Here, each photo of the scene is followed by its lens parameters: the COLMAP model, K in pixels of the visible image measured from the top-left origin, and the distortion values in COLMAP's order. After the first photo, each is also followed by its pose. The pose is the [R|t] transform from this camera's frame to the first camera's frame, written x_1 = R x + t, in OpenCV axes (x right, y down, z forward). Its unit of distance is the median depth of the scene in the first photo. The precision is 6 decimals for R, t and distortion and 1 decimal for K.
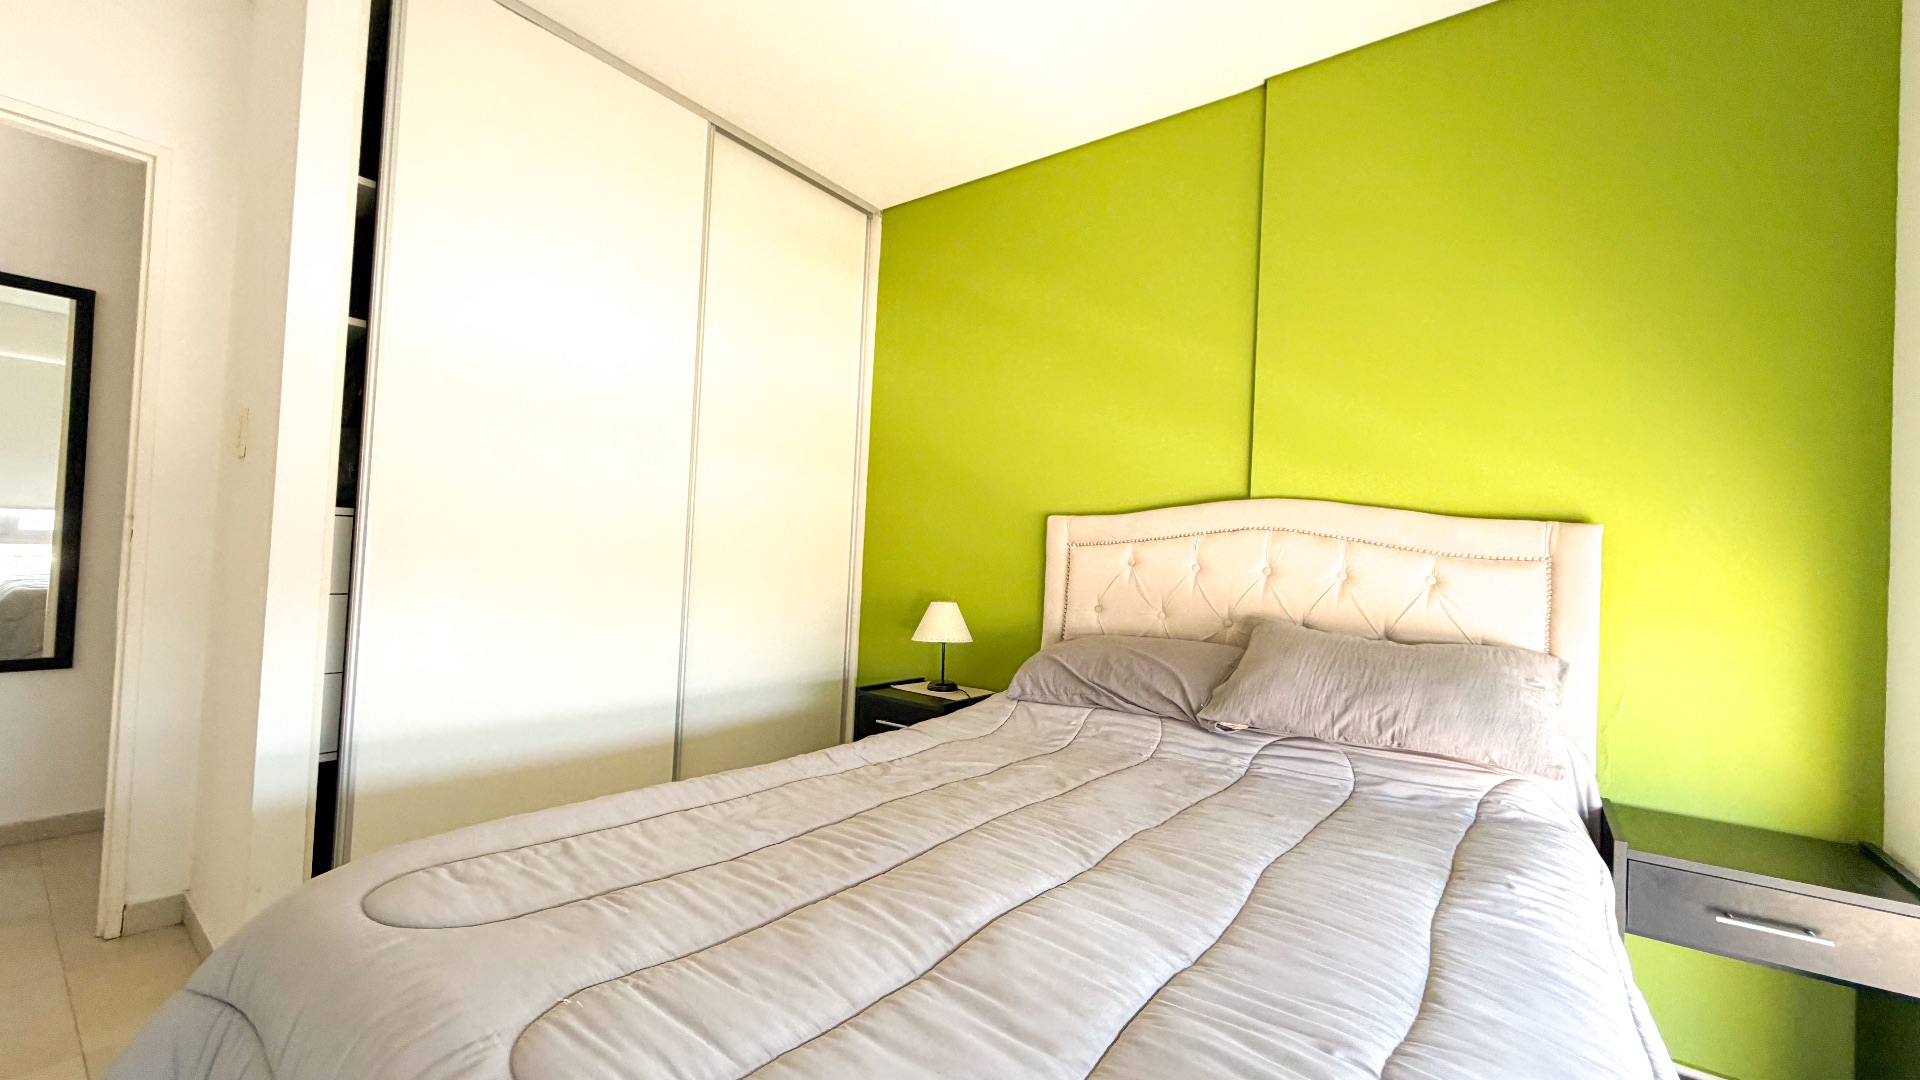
lens RADIAL K [[769.0, 0, 960.0], [0, 769.0, 540.0], [0, 0, 1]] dist [-0.000343, 0.000079]
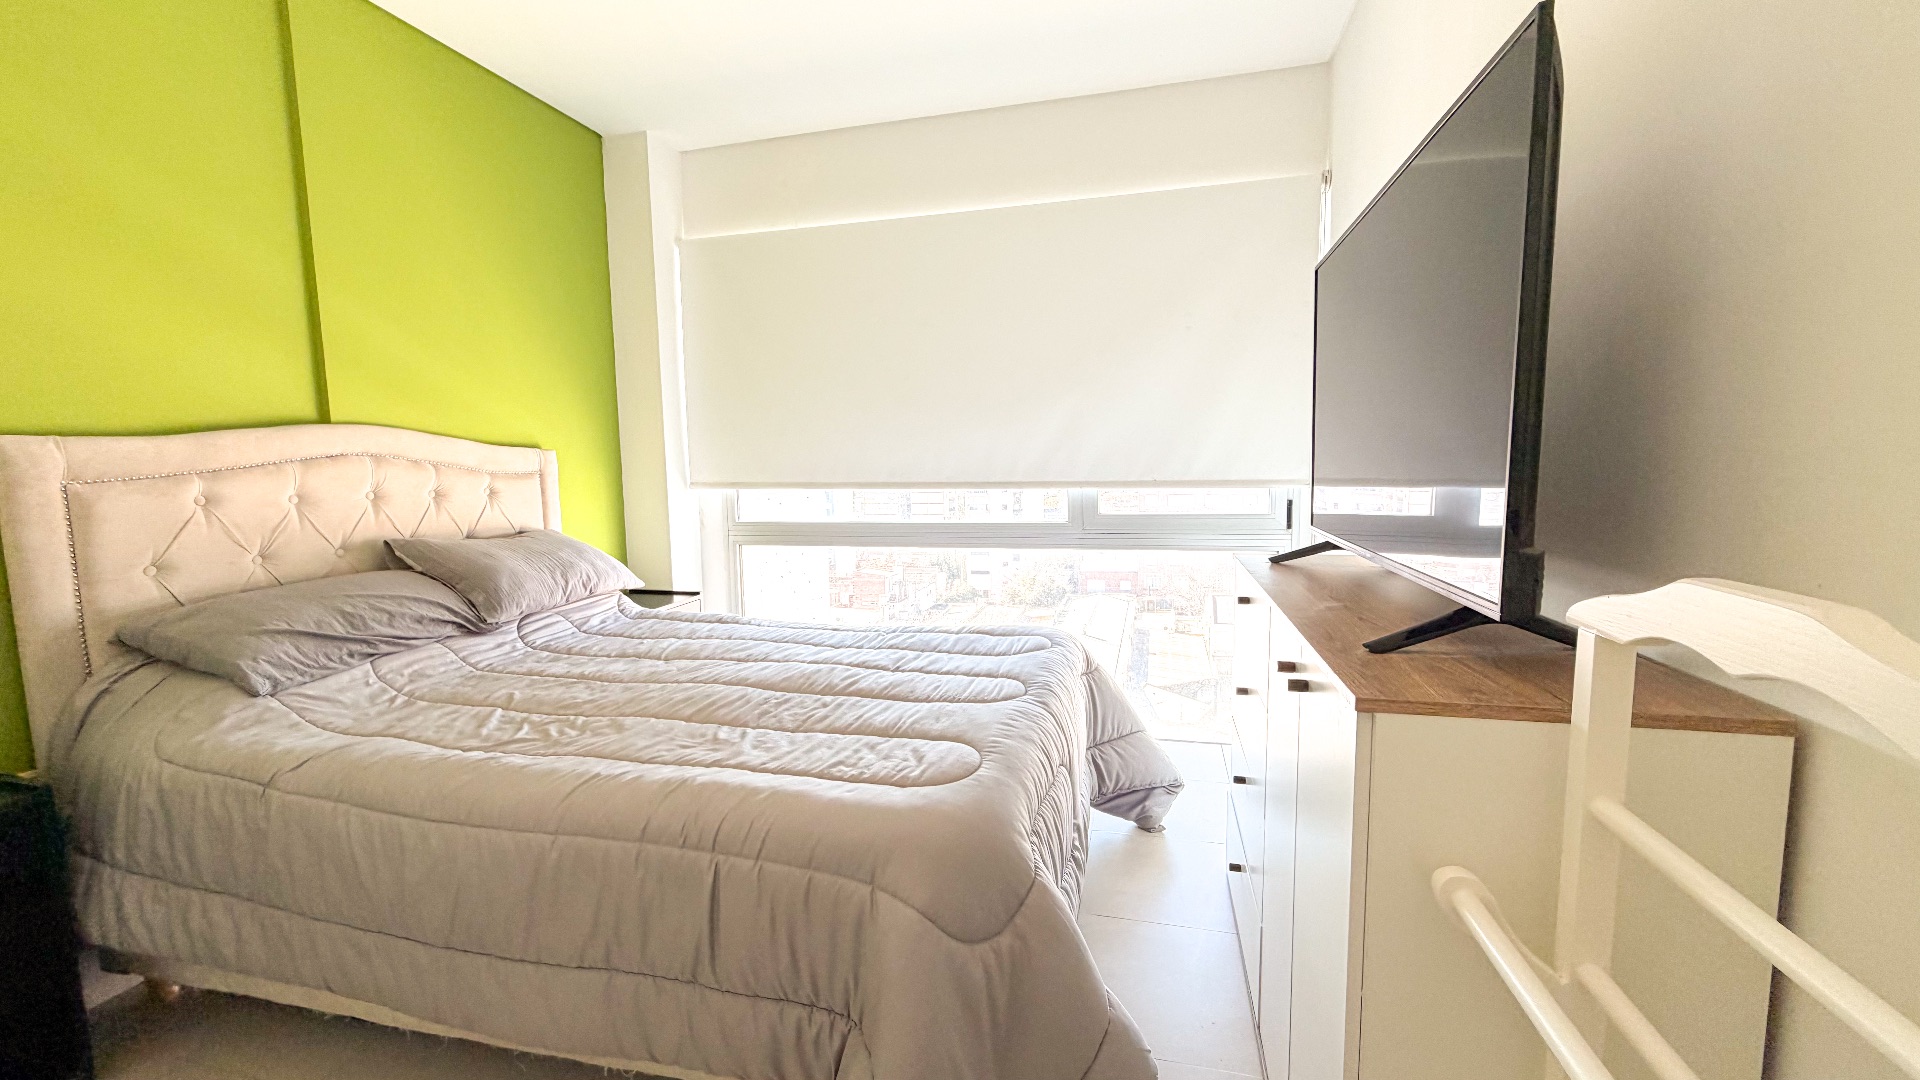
lens RADIAL K [[769.0, 0, 960.0], [0, 769.0, 540.0], [0, 0, 1]] dist [-0.000343, 0.000079]
pose [[-0.396862, -0.135124, 0.907878, -0.957480], [-0.025447, 0.990344, 0.136274, -0.068869], [-0.917525, 0.030979, -0.396469, 0.750743]]
